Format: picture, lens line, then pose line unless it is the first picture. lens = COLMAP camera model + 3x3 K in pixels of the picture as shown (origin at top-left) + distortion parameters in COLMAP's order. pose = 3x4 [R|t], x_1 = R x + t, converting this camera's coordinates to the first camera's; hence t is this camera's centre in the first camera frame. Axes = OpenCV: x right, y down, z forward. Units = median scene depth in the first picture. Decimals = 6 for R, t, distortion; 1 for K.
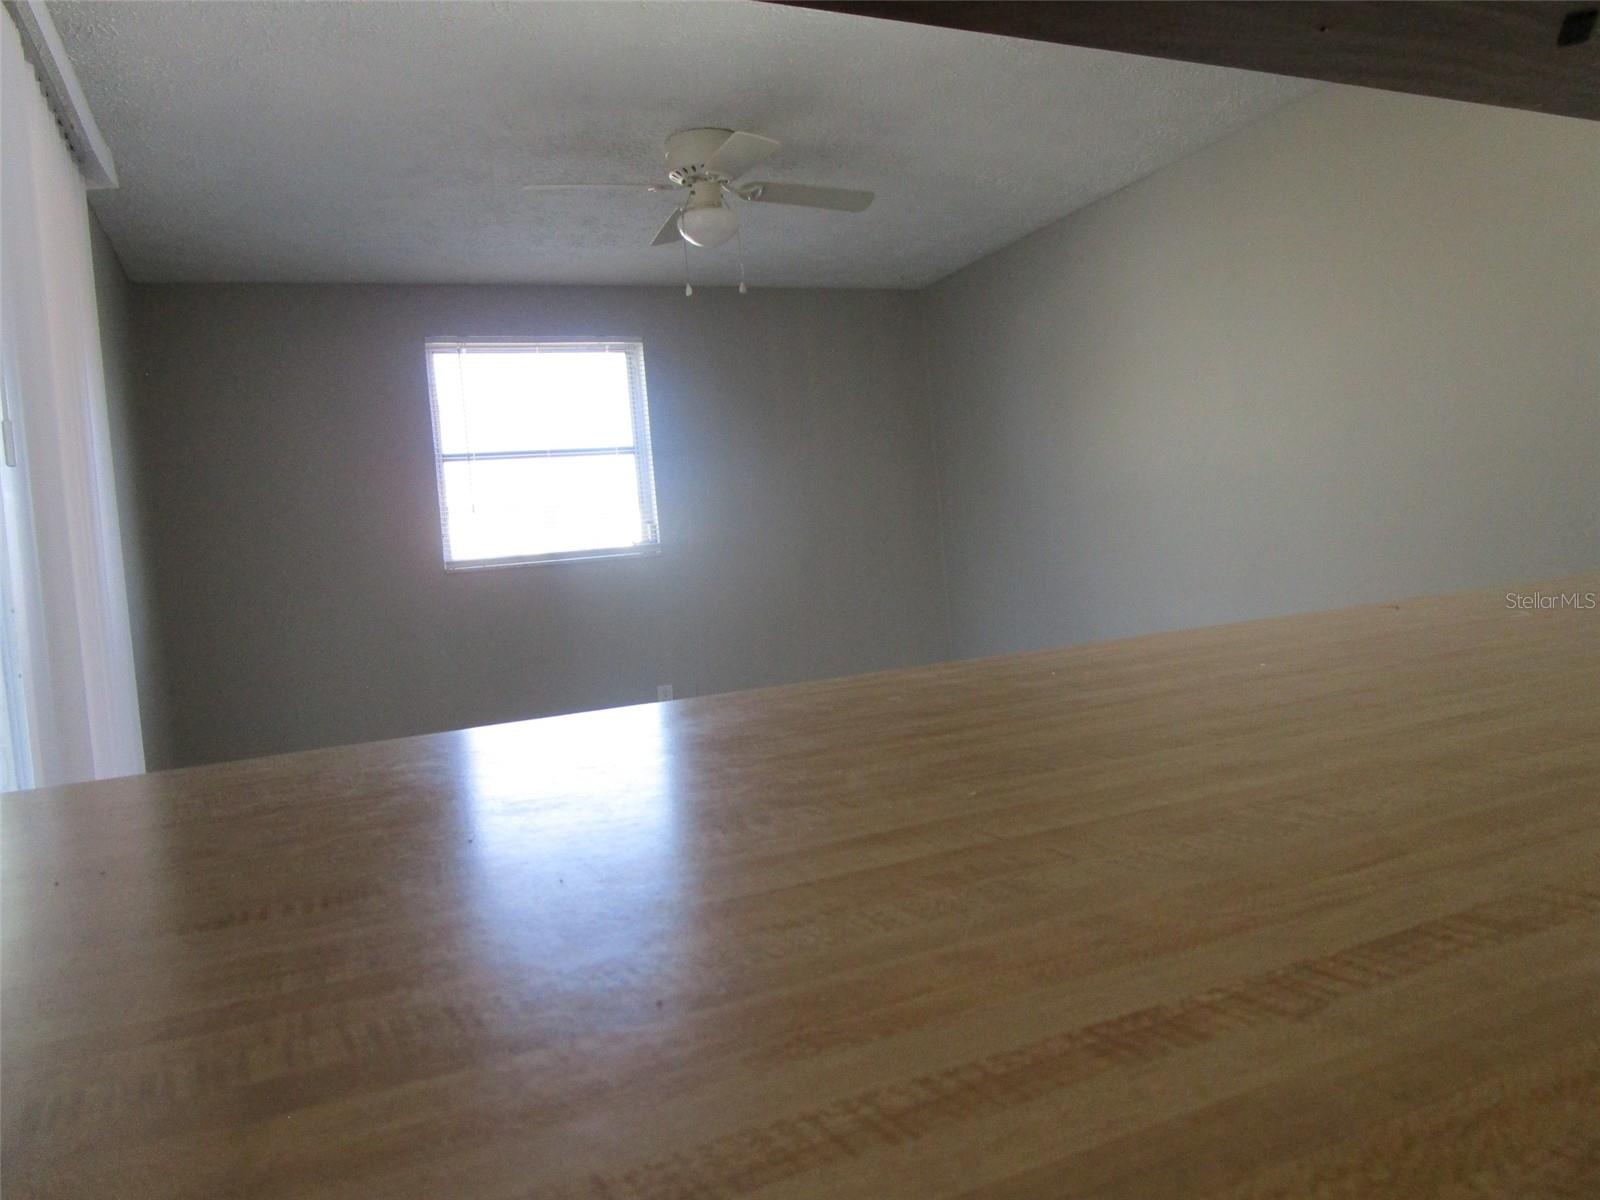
lens RADIAL K [[1159.2, 0, 800.0], [0, 1159.2, 600.0], [0, 0, 1]] dist [-0.001712, -0.000507]
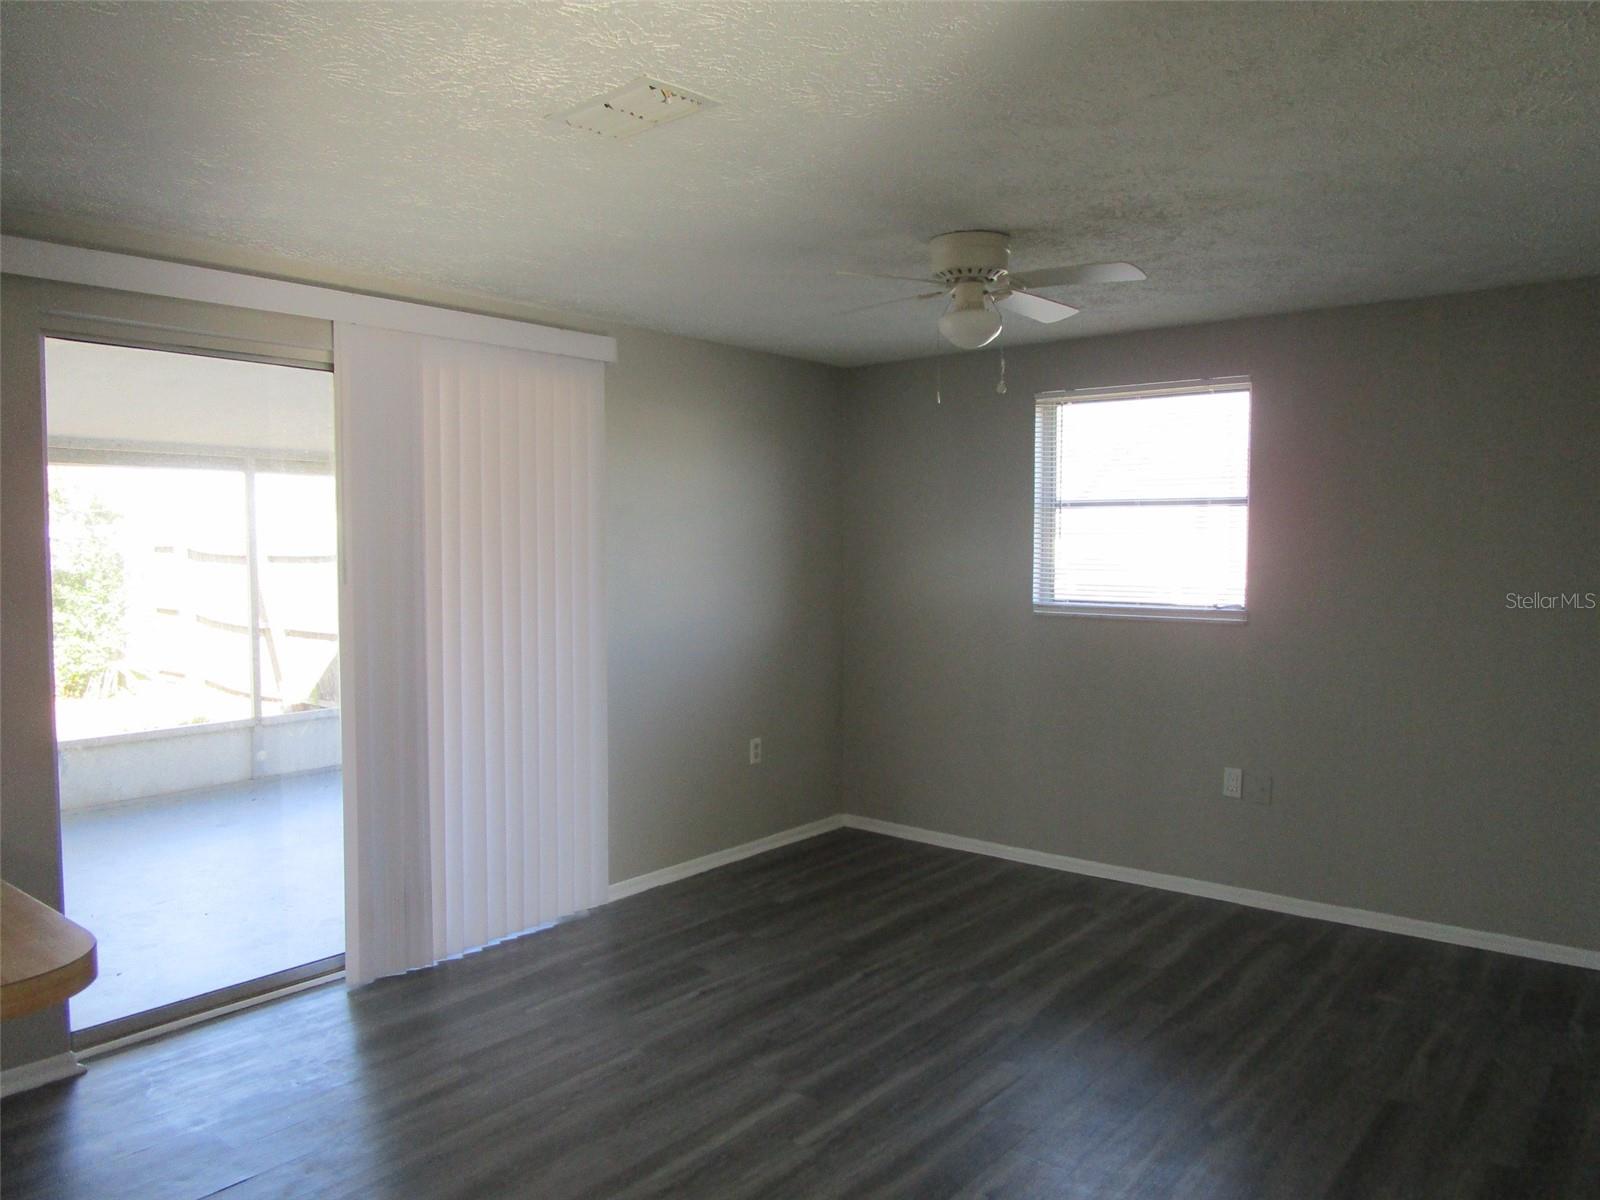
lens RADIAL K [[1159.2, 0, 800.0], [0, 1159.2, 600.0], [0, 0, 1]] dist [-0.001712, -0.000507]
pose [[0.428056, 0.114386, -0.896484, 0.528686], [-0.109309, 0.991228, 0.074281, -0.086122], [0.897117, 0.066197, 0.436805, 0.322372]]
